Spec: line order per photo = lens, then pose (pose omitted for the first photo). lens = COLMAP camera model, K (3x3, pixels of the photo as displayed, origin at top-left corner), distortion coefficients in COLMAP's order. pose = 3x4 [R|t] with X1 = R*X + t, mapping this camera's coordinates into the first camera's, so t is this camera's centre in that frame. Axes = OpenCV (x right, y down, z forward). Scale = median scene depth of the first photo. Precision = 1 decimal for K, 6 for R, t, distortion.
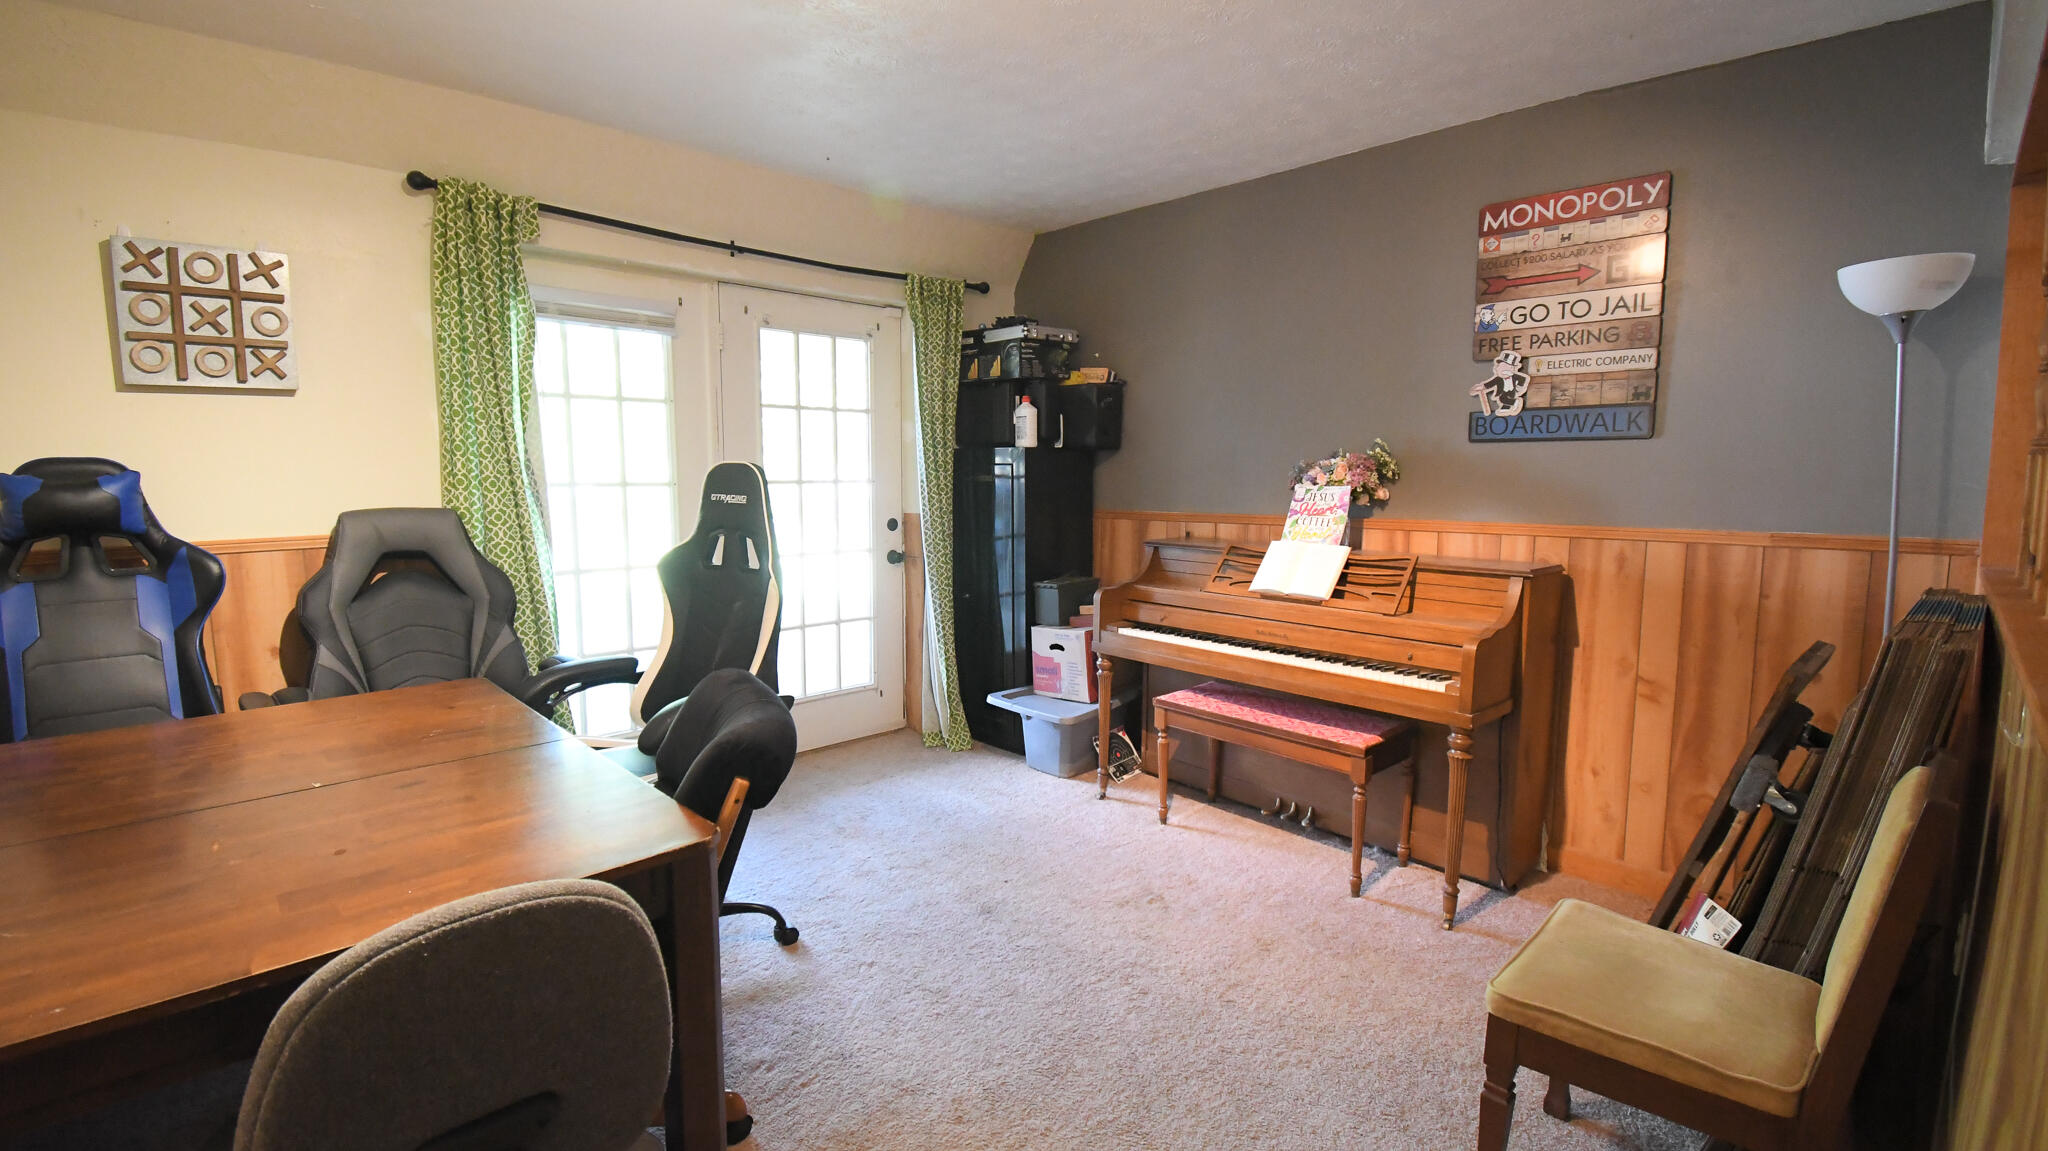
lens RADIAL K [[900.9, 0, 1009.0], [0, 900.9, 574.3], [0, 0, 1]] dist [0.016009, -0.022960]
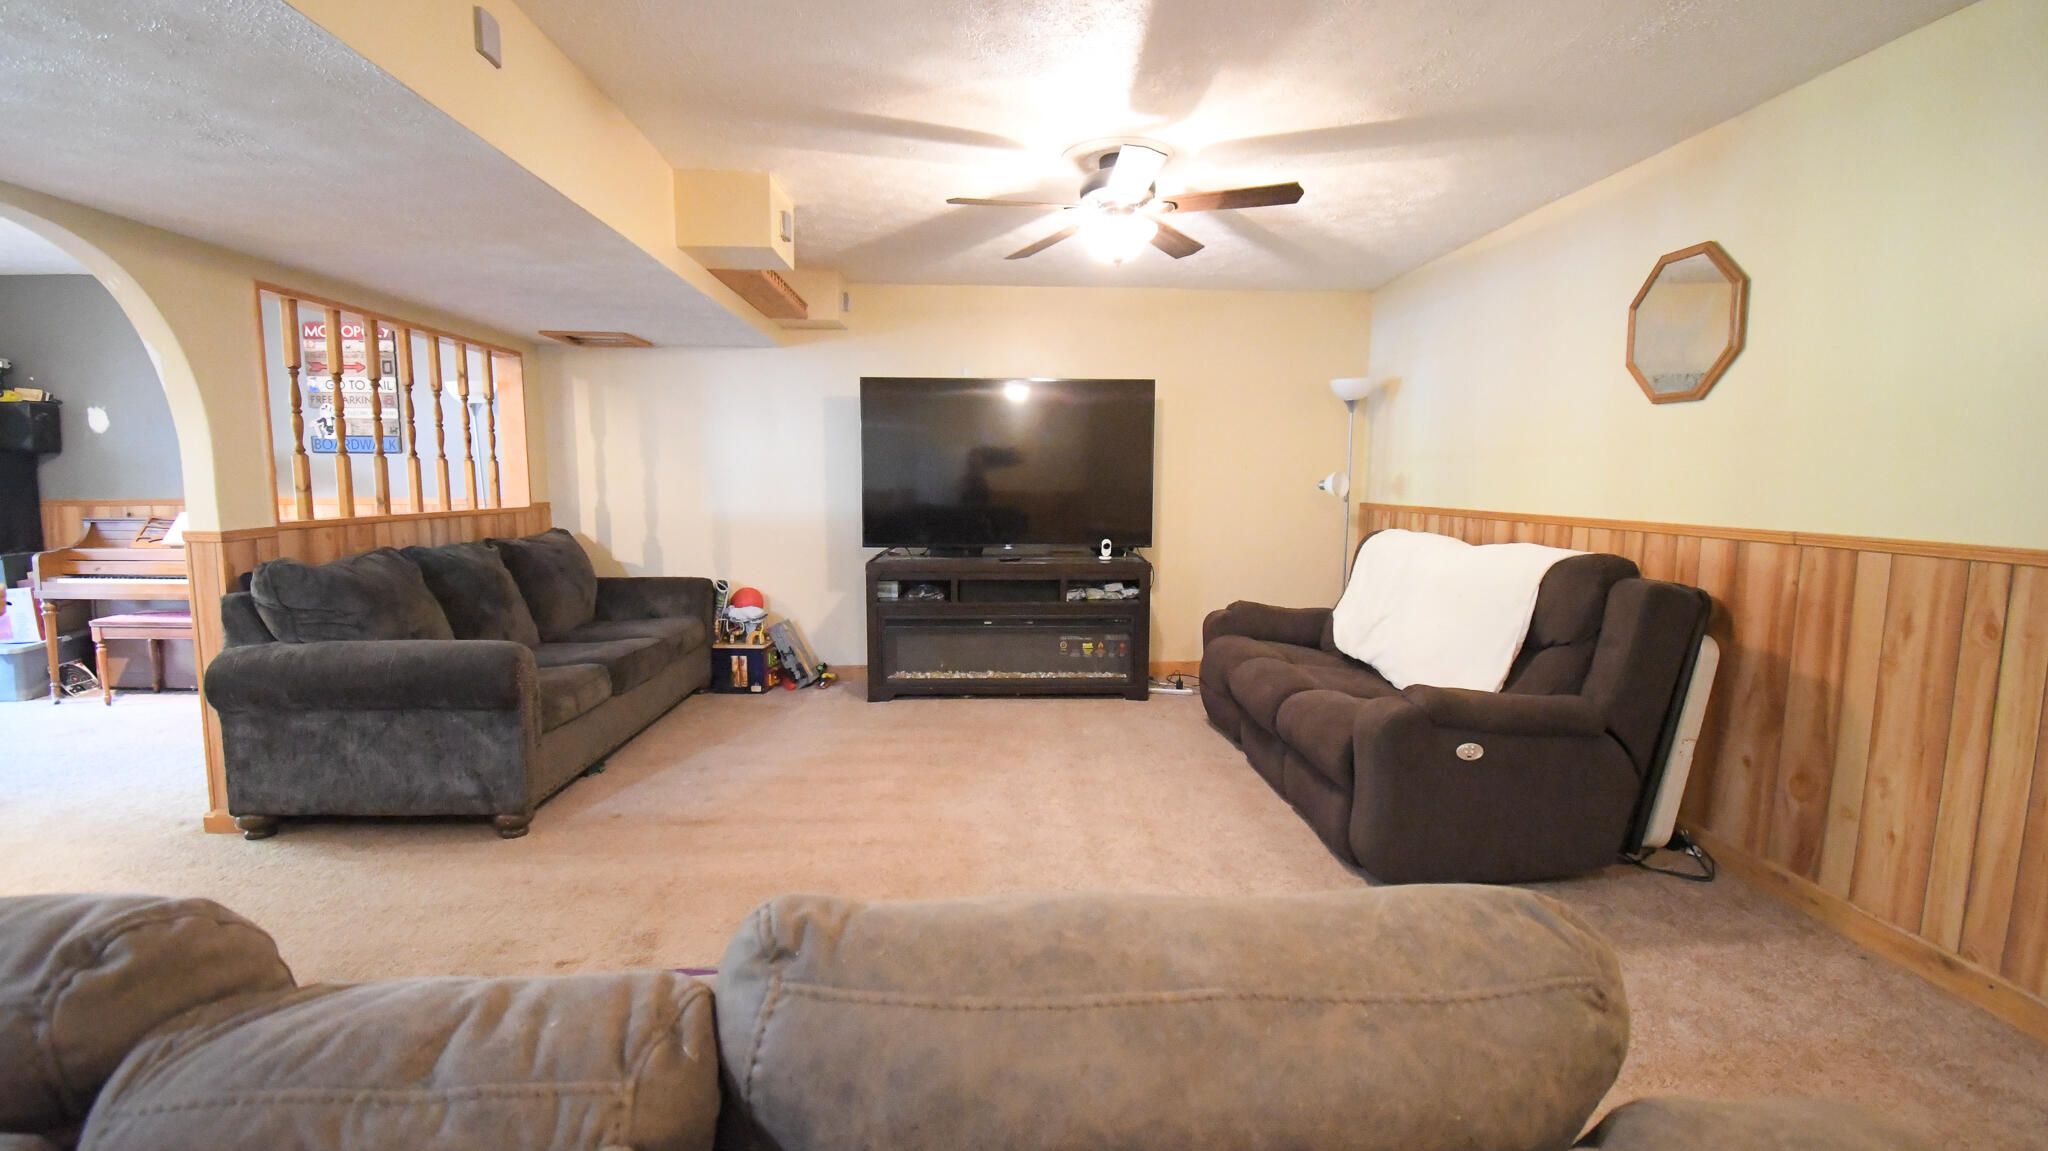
lens RADIAL K [[900.9, 0, 1009.9], [0, 900.9, 574.1], [0, 0, 1]] dist [0.016009, -0.022960]
pose [[0.656566, -0.072421, 0.750784, 0.065002], [0.081313, 0.996375, 0.025003, 0.163720], [-0.749873, 0.044633, 0.660074, -1.228866]]
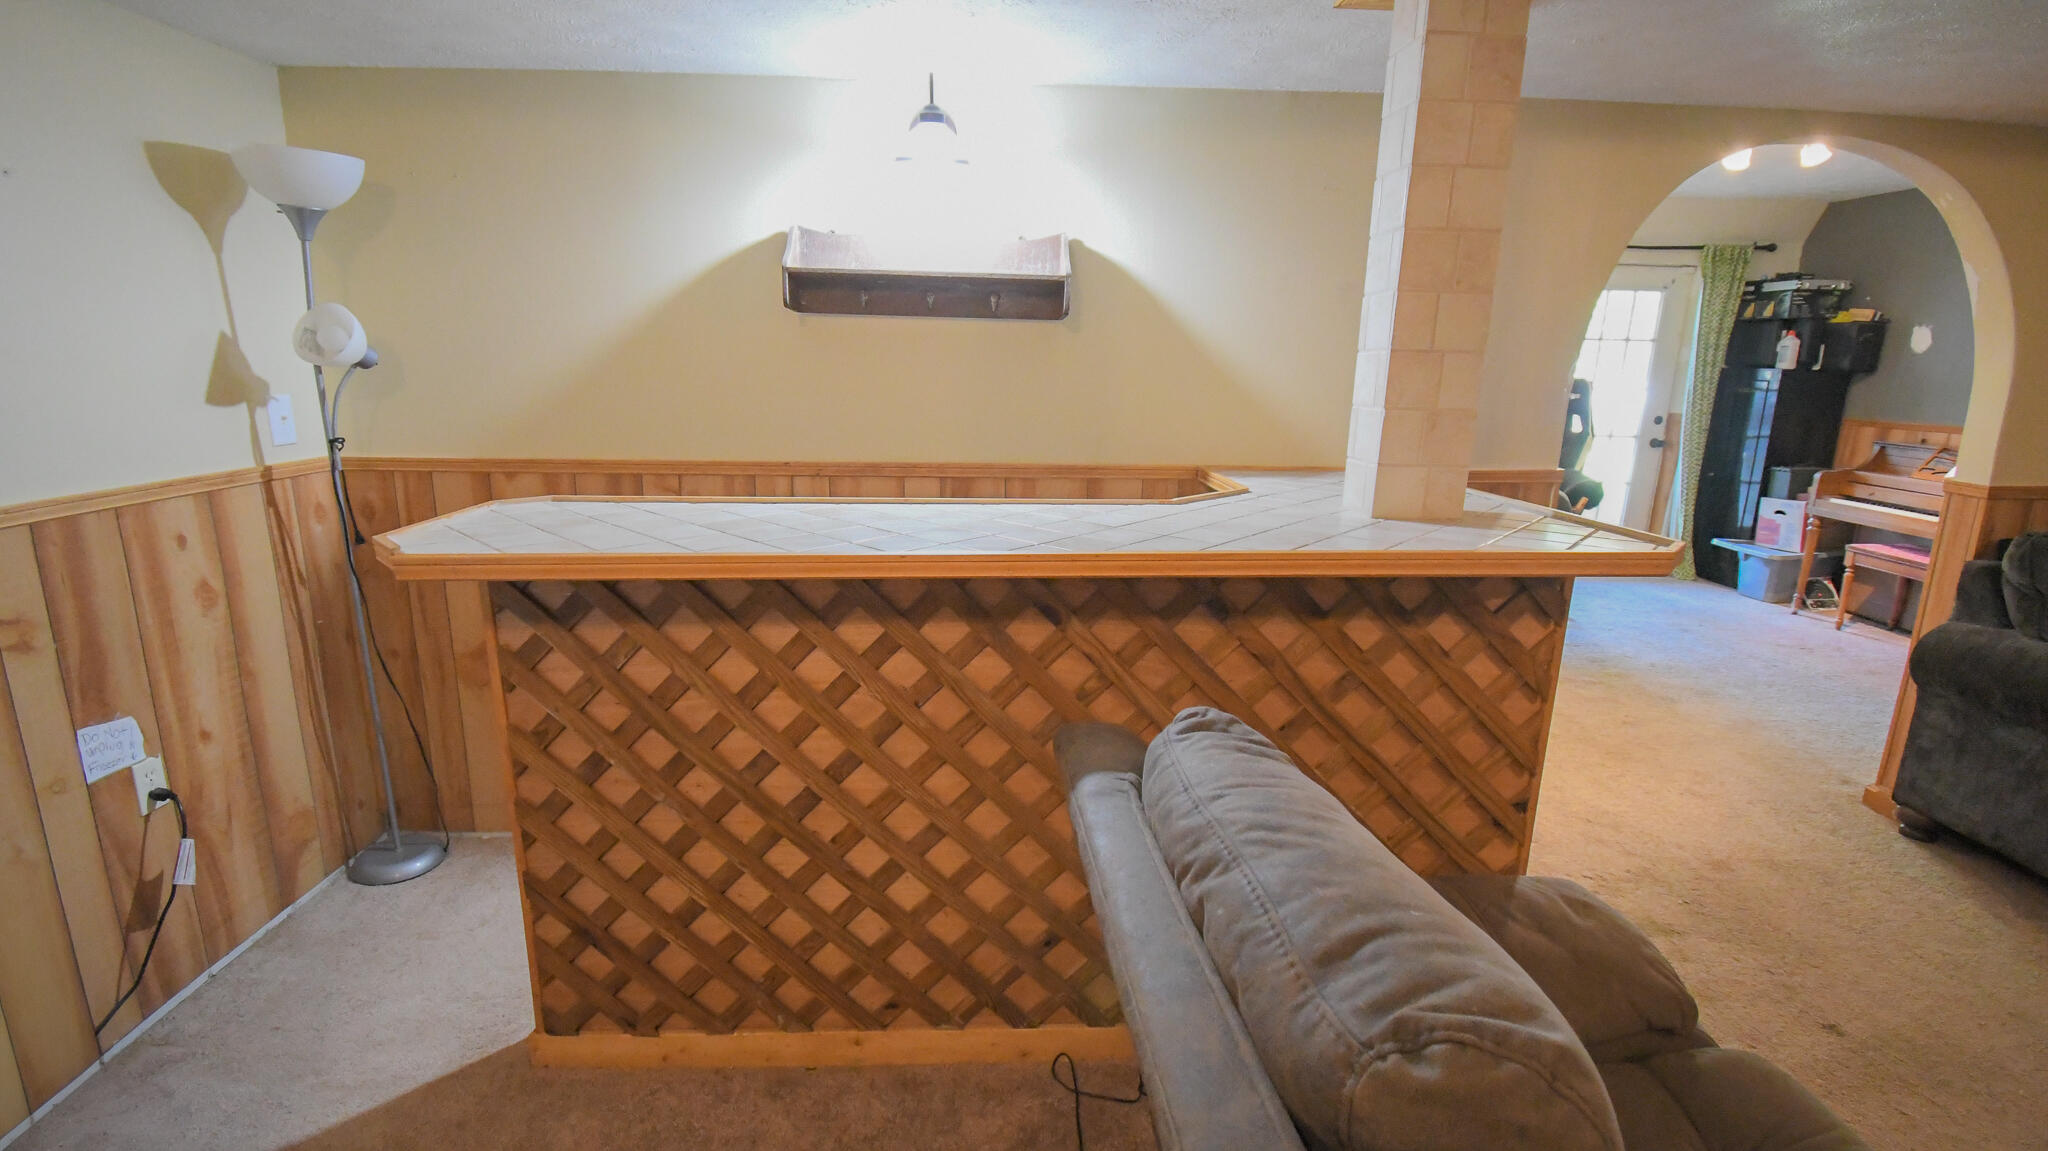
lens RADIAL K [[900.9, 0, 1017.1], [0, 900.9, 574.6], [0, 0, 1]] dist [0.016009, -0.022960]
pose [[0.745385, 0.166286, -0.645562, 0.117142], [-0.096053, 0.985075, 0.142833, 0.118608], [0.659678, -0.044458, 0.750232, -1.137190]]
